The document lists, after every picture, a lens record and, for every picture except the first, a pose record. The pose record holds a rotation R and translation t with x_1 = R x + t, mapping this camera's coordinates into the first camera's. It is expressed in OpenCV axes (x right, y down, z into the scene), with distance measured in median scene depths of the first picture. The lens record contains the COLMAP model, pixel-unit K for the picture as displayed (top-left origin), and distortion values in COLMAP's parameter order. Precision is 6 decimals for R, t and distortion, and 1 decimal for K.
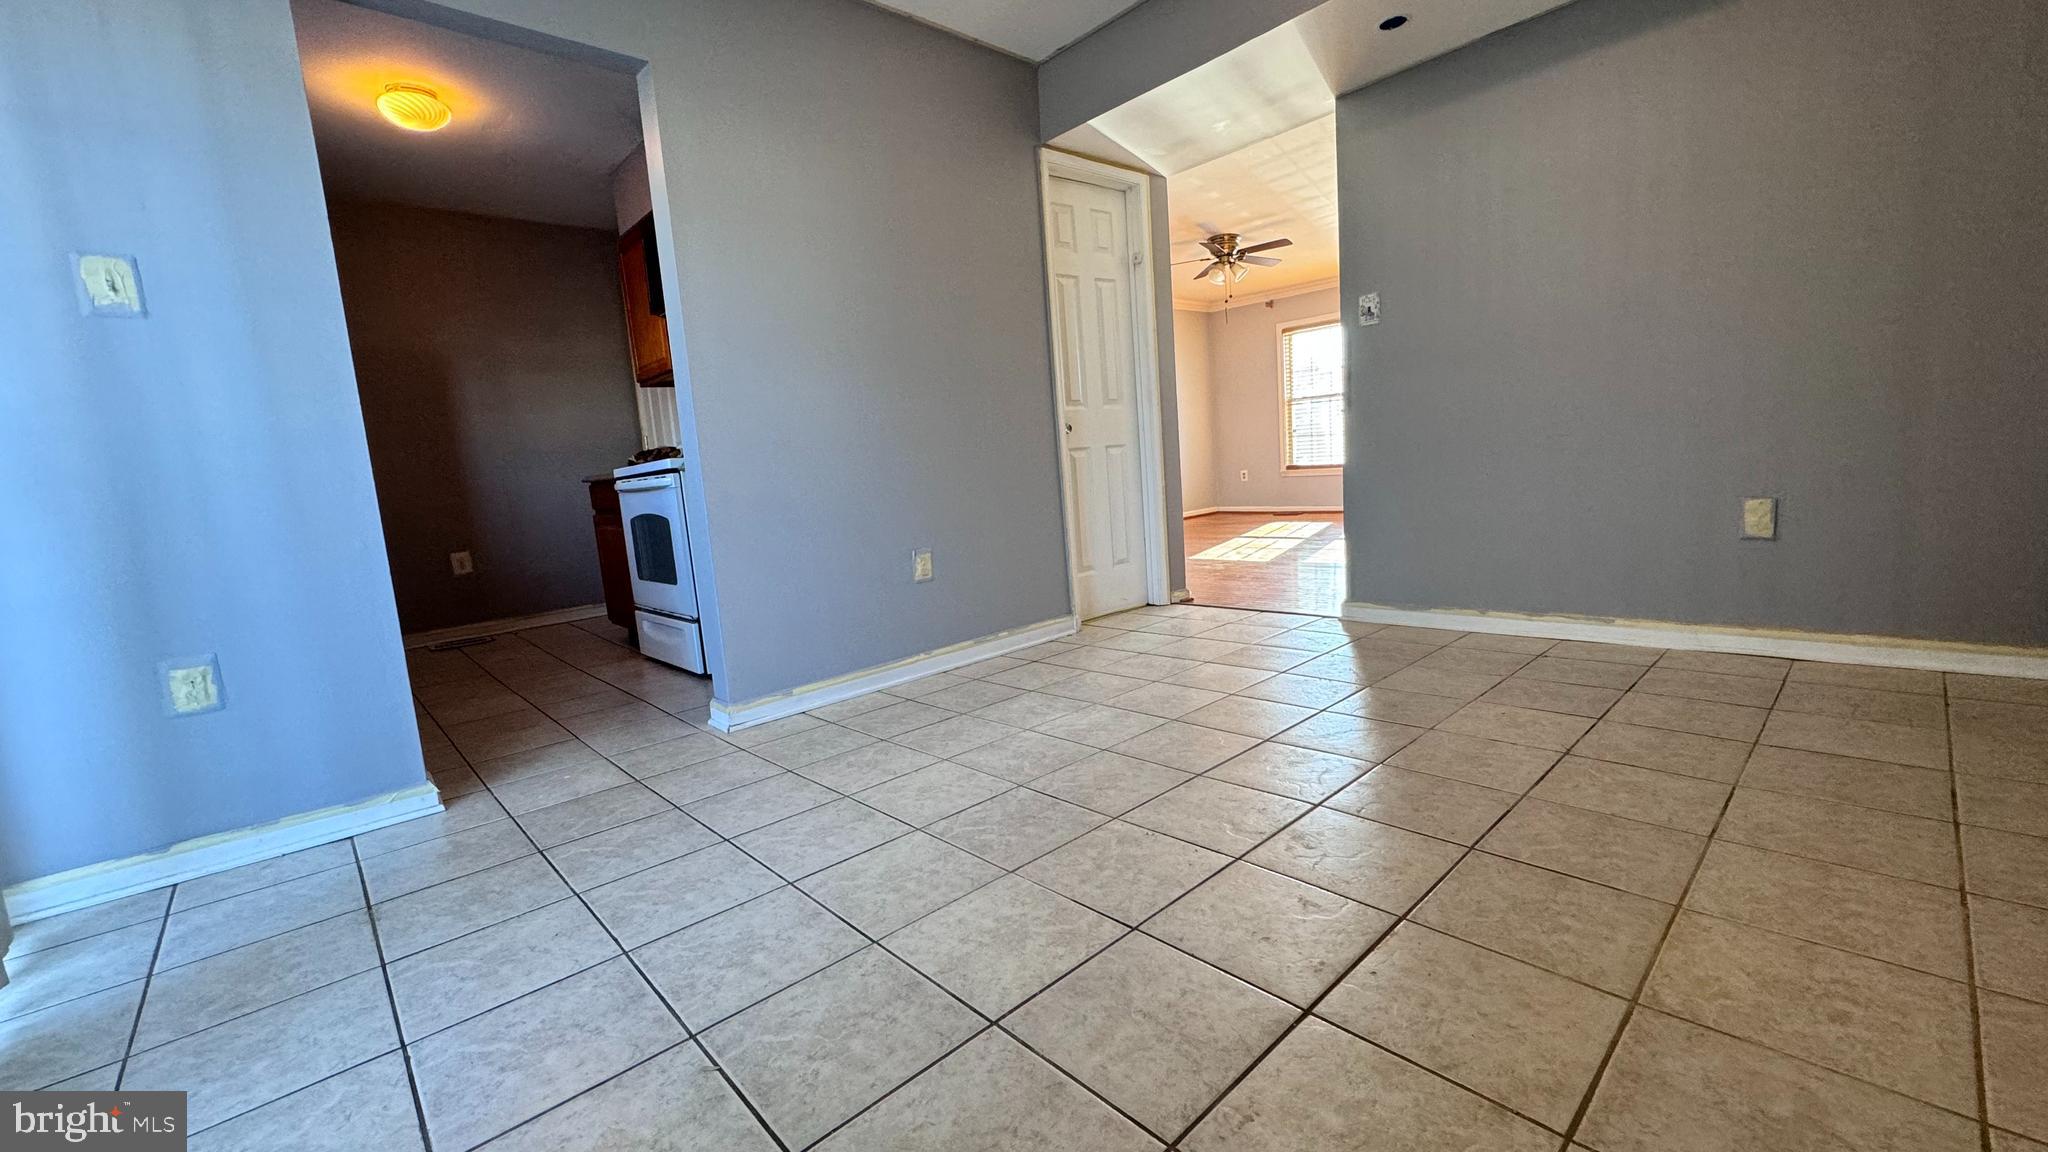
lens RADIAL K [[820.6, 0, 1026.6], [0, 820.6, 563.2], [0, 0, 1]] dist [-0.001550, -0.000030]
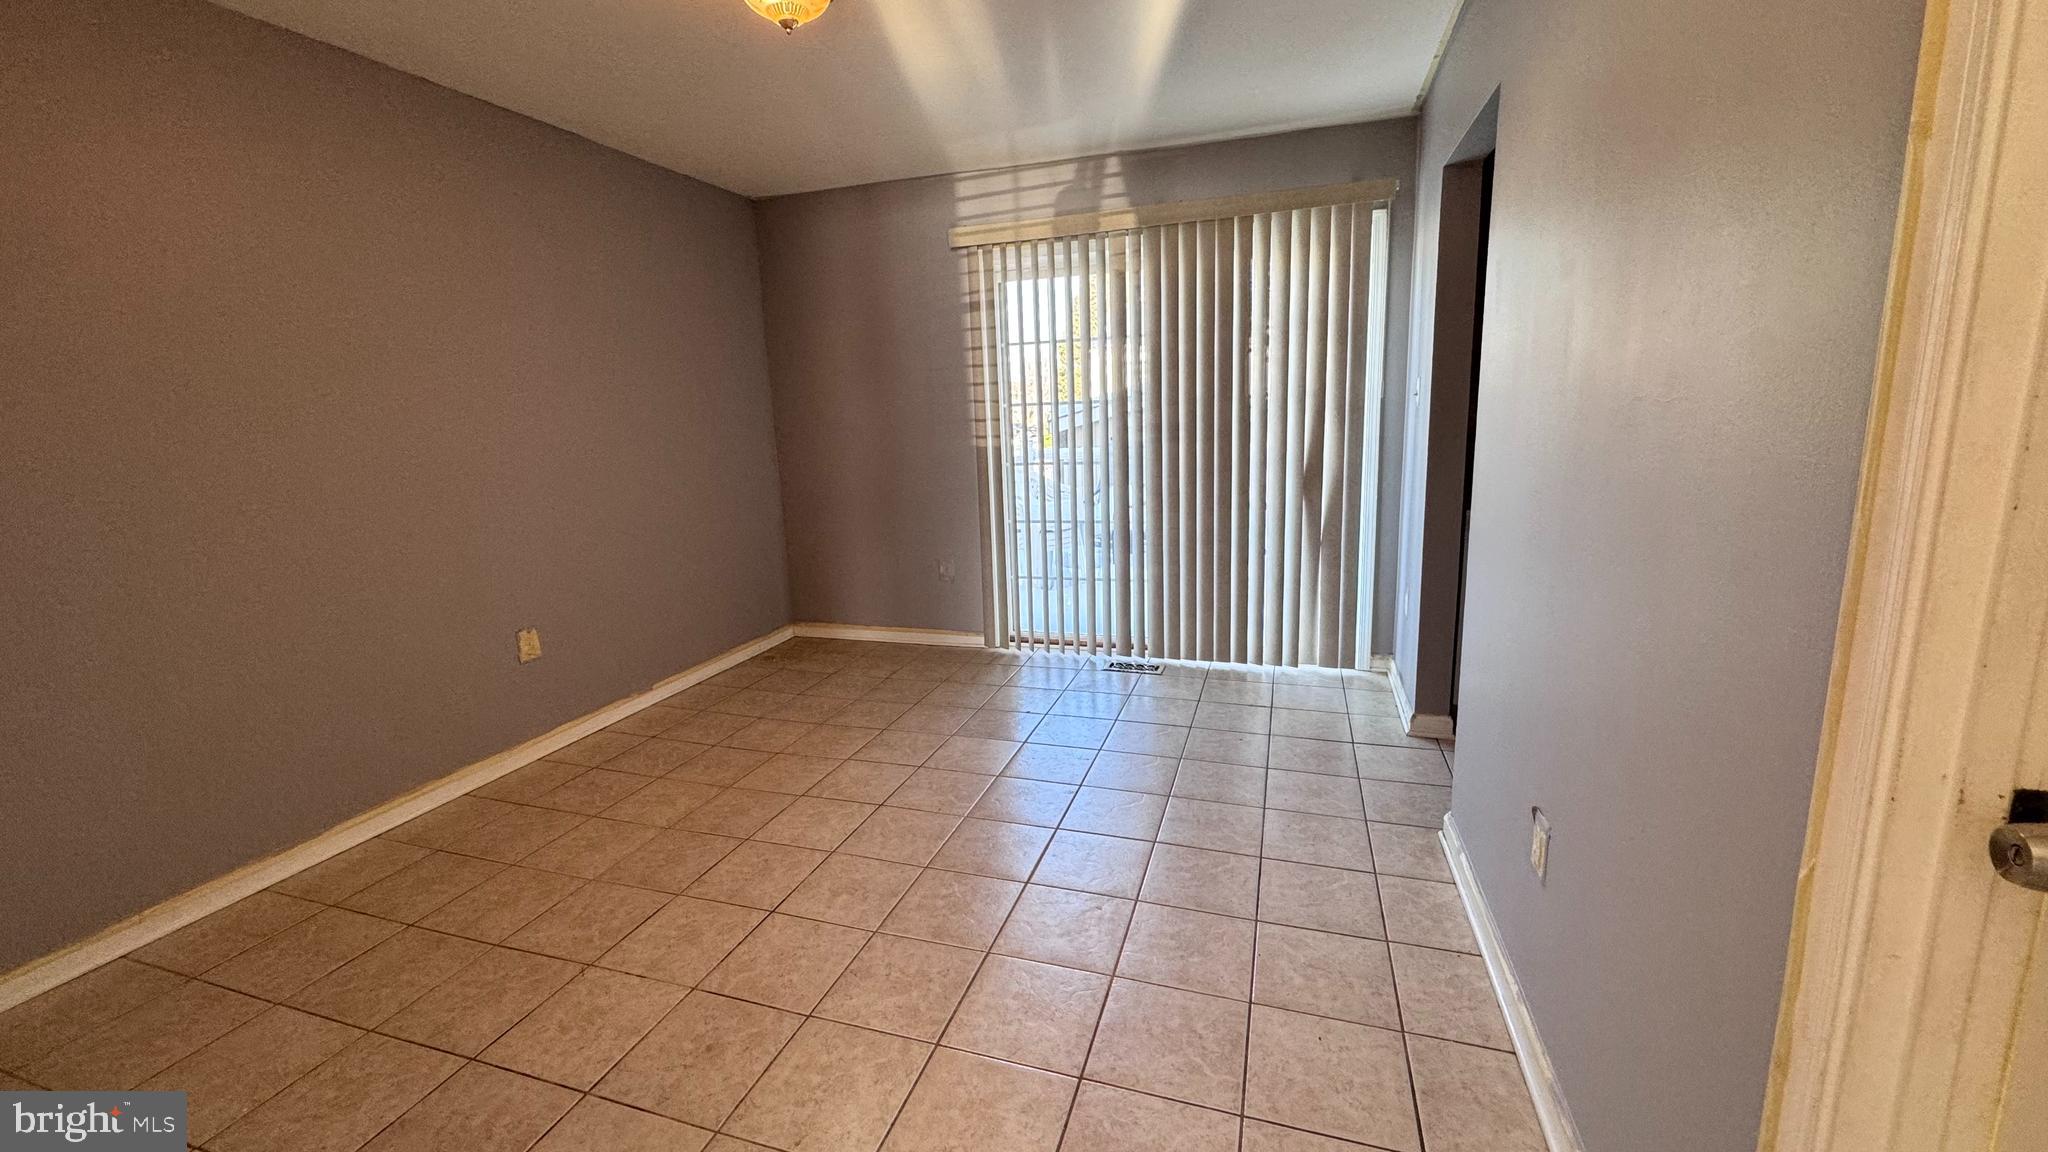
lens RADIAL K [[820.6, 0, 1026.6], [0, 820.6, 563.2], [0, 0, 1]] dist [-0.001550, -0.000030]
pose [[-0.859929, 0.193530, -0.472301, 0.556589], [0.031284, 0.943575, 0.329678, -0.545102], [0.509454, 0.268724, -0.817462, 1.905848]]
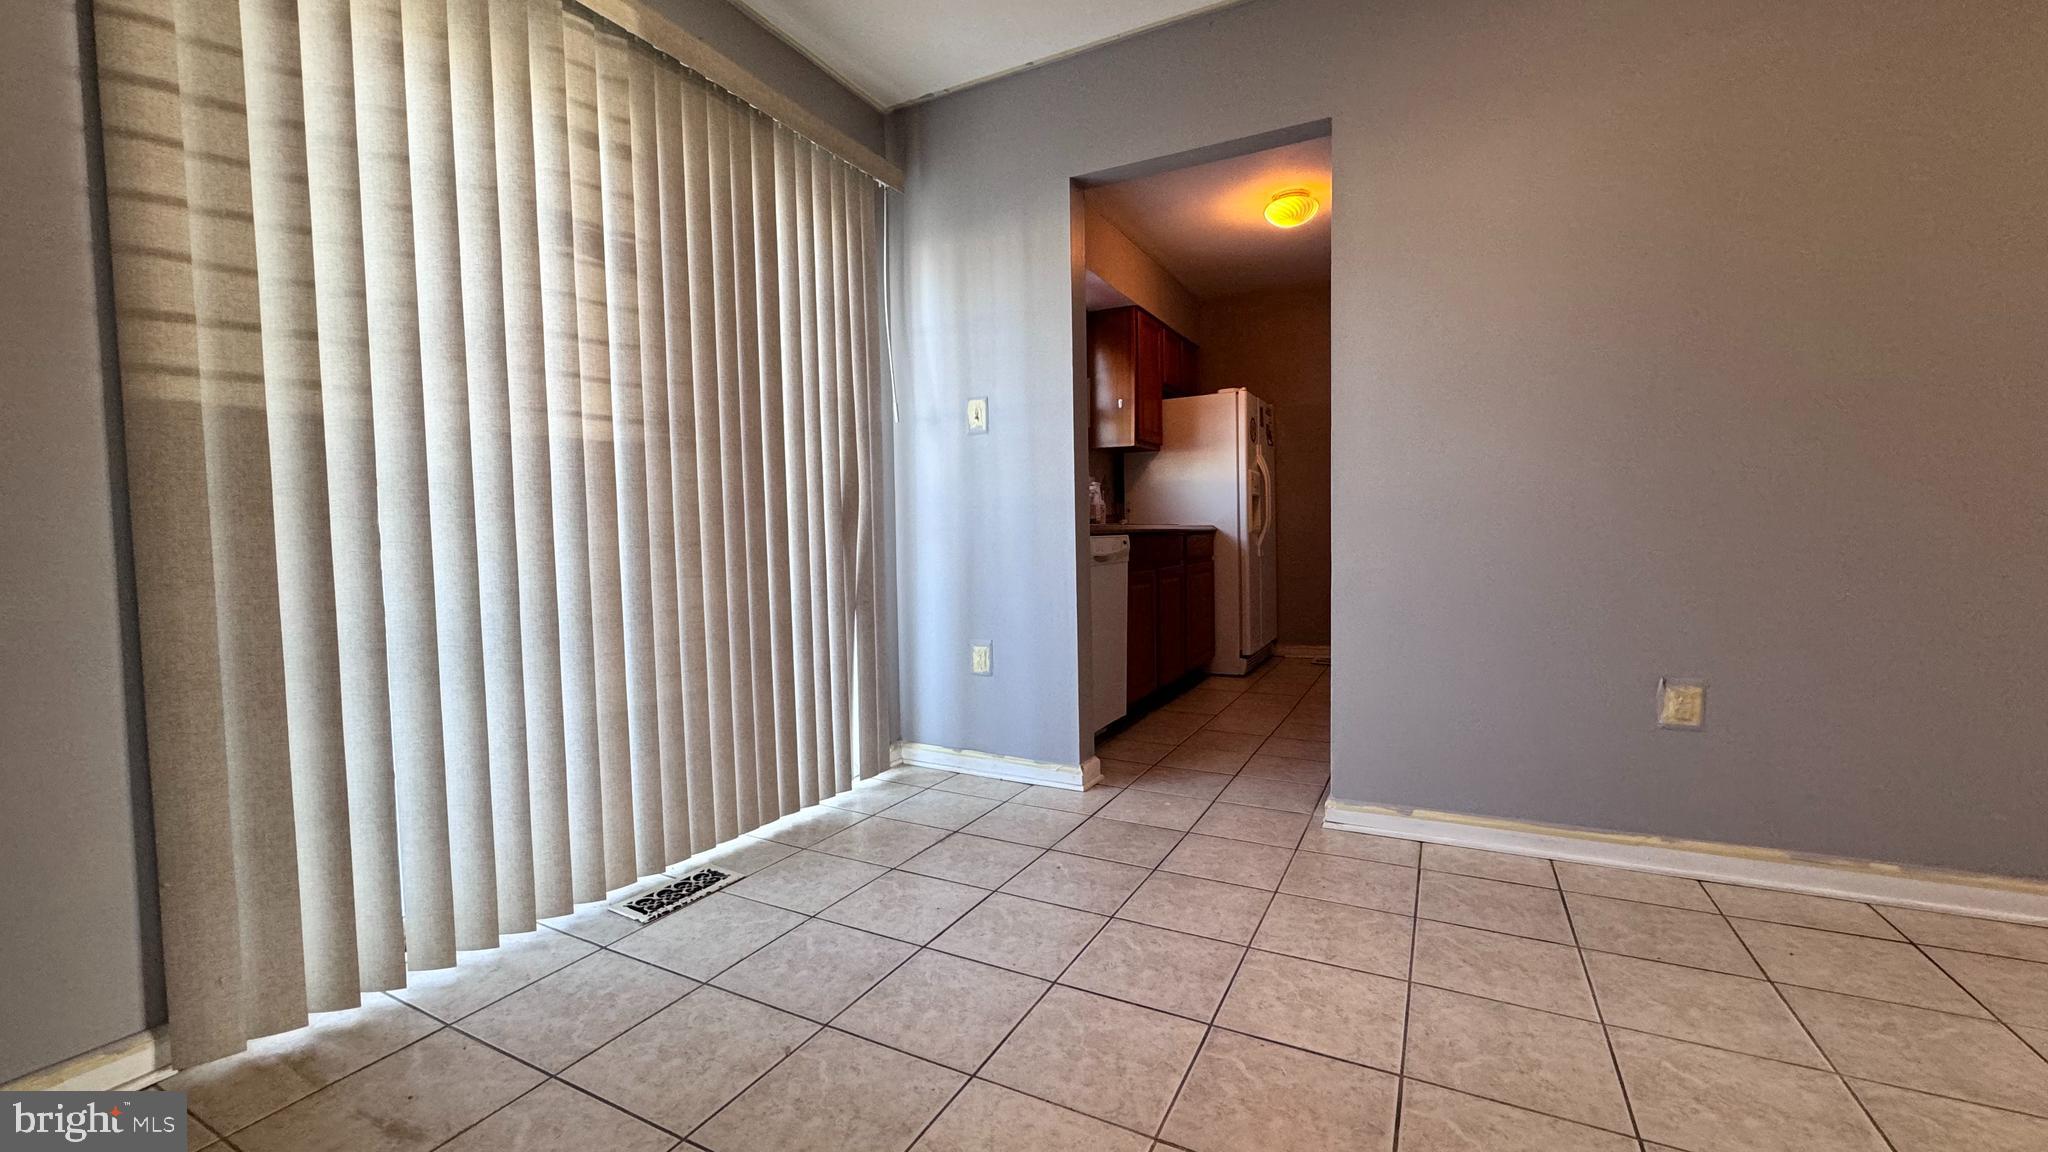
lens RADIAL K [[820.6, 0, 1026.6], [0, 820.6, 563.2], [0, 0, 1]] dist [-0.001550, -0.000030]
pose [[0.331067, 0.104461, -0.937808, 0.463999], [-0.117463, 0.990685, 0.068884, -0.142383], [0.936268, 0.087353, 0.340253, 0.466692]]
